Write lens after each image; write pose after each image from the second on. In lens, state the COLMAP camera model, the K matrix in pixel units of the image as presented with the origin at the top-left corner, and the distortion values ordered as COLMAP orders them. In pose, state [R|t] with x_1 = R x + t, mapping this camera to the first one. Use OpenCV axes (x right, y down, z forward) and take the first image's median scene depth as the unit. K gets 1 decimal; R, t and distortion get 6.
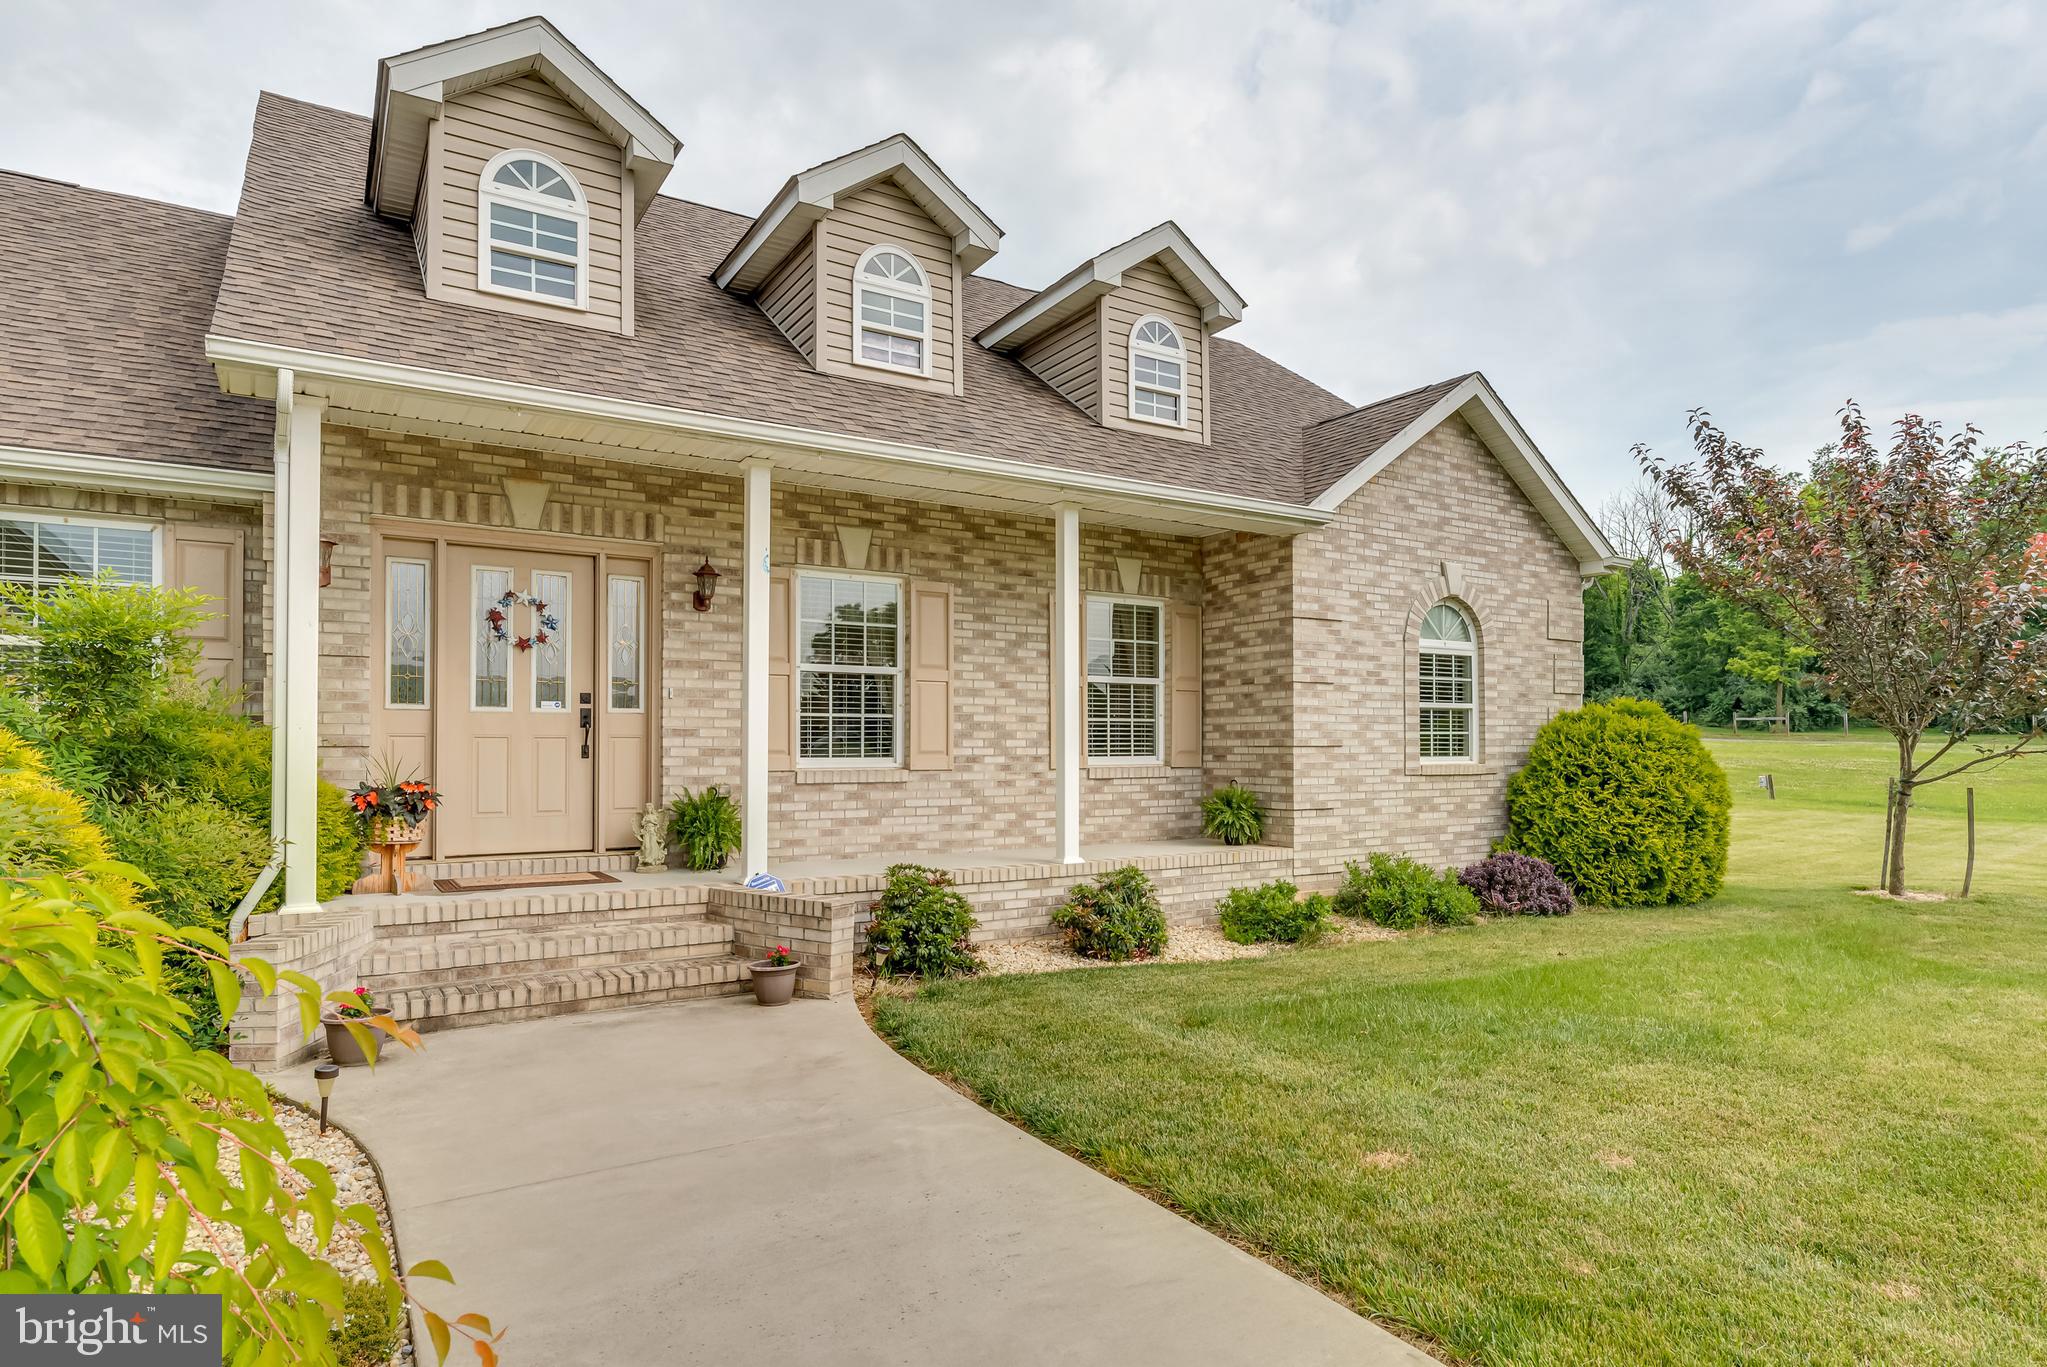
lens RADIAL K [[1168.0, 0, 1120.3], [0, 1168.0, 733.2], [0, 0, 1]] dist [-0.003698, -0.000618]
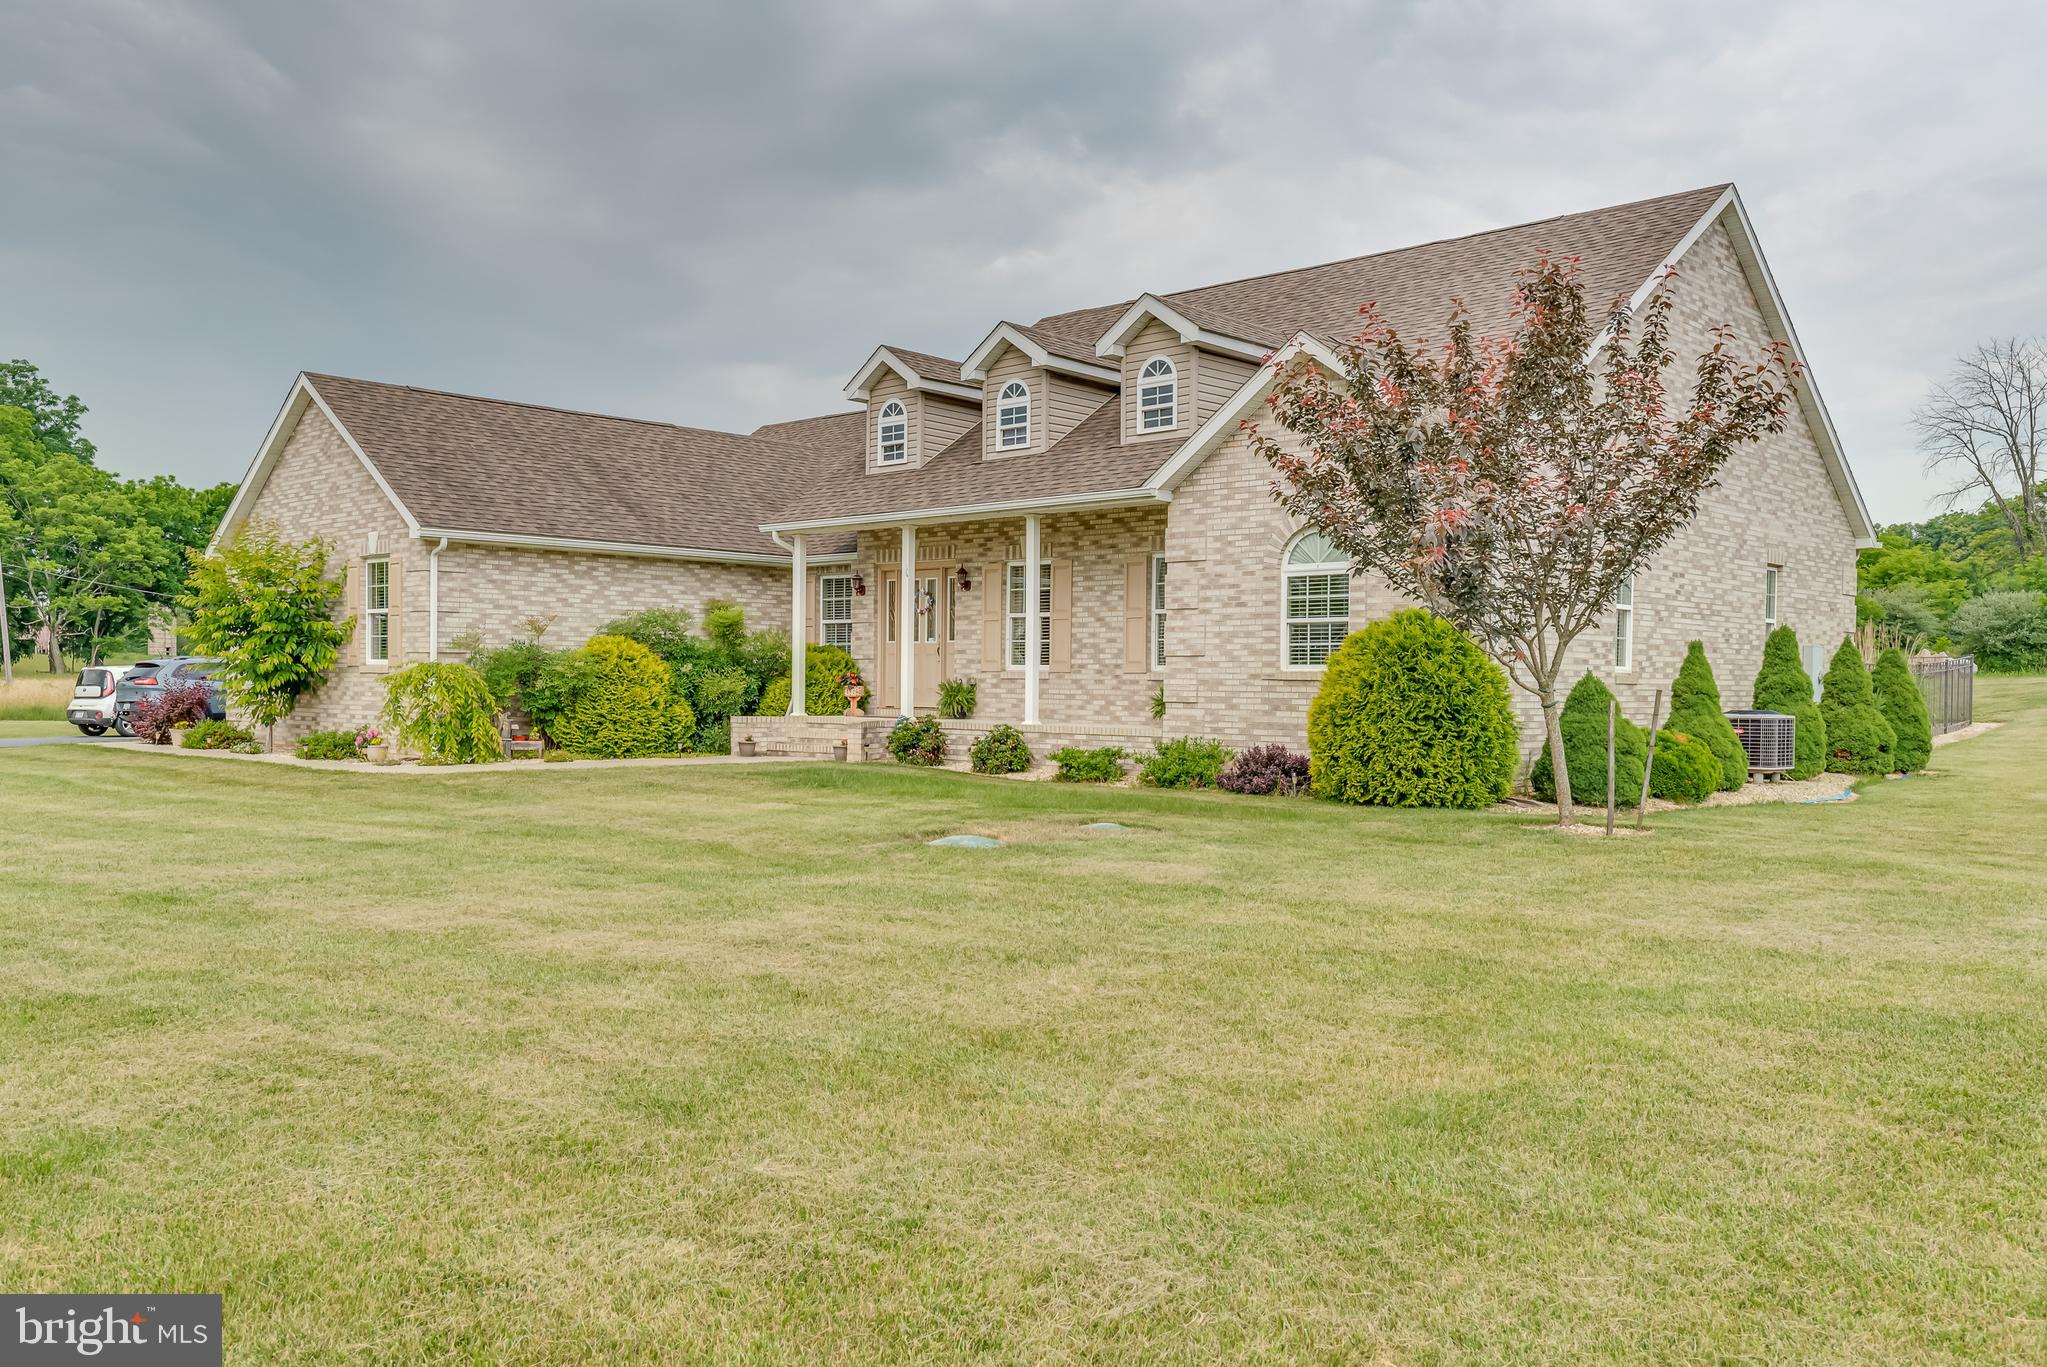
lens RADIAL K [[1715.1, 0, 1016.2], [0, 1715.1, 719.8], [0, 0, 1]] dist [-0.005423, 0.008113]
pose [[0.187347, 0.024857, -0.981979, 2.225386], [0.002933, 0.999661, 0.025865, 0.035331], [0.982289, -0.007726, 0.187210, 0.467074]]
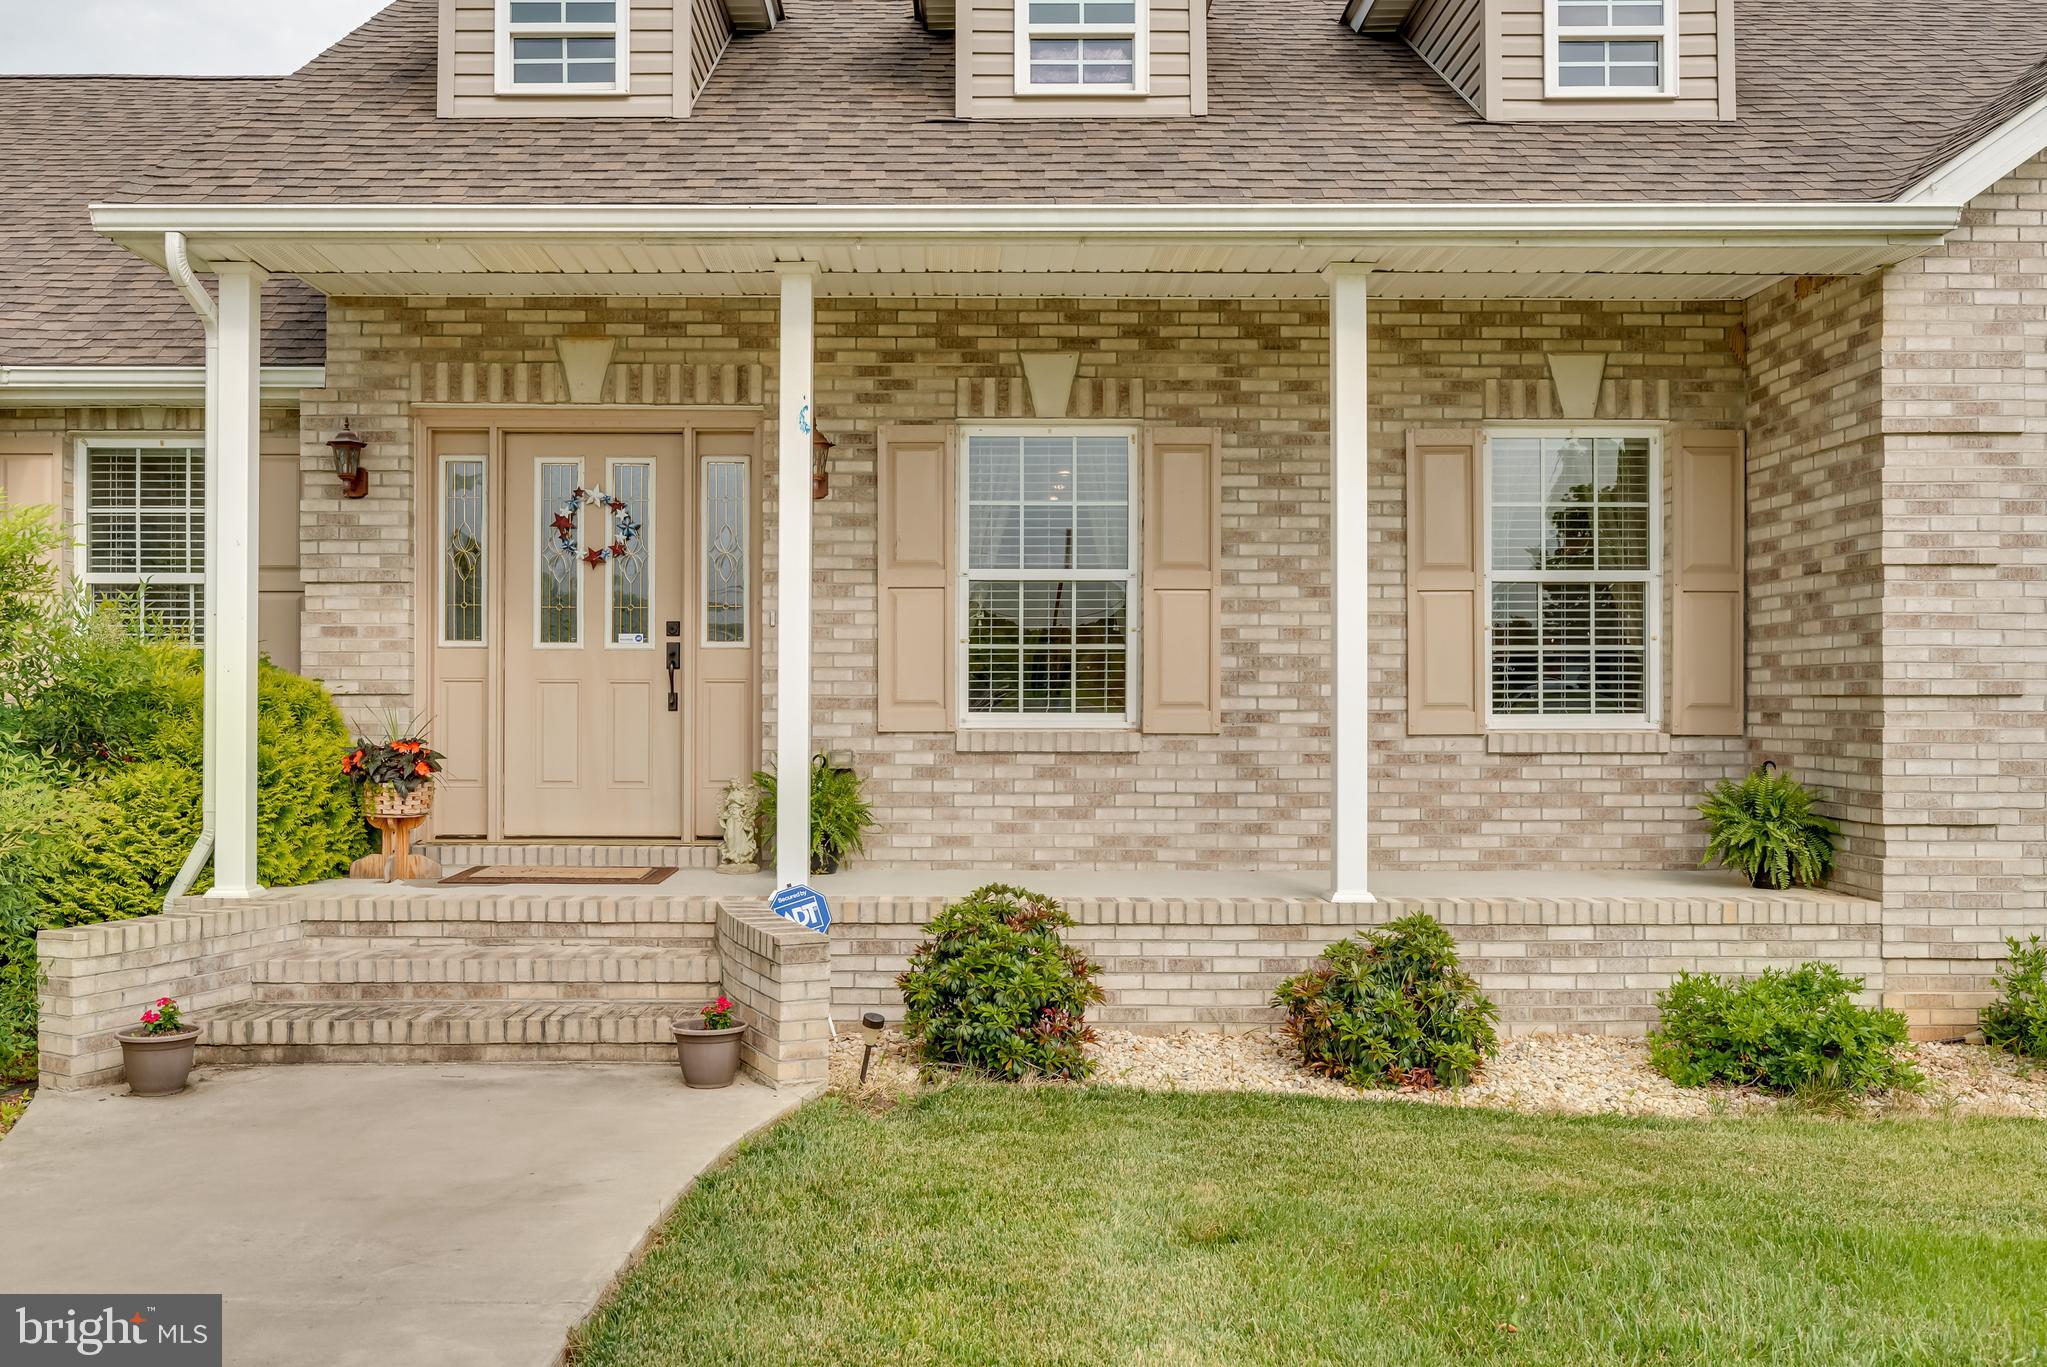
lens RADIAL K [[1666.2, 0, 973.3], [0, 1666.2, 687.3], [0, 0, 1]] dist [-0.005436, 0.006584]
pose [[0.821525, -0.002298, -0.570168, 0.245114], [0.005001, 0.999982, 0.003175, 0.003680], [0.570151, -0.005459, 0.821522, 0.213693]]
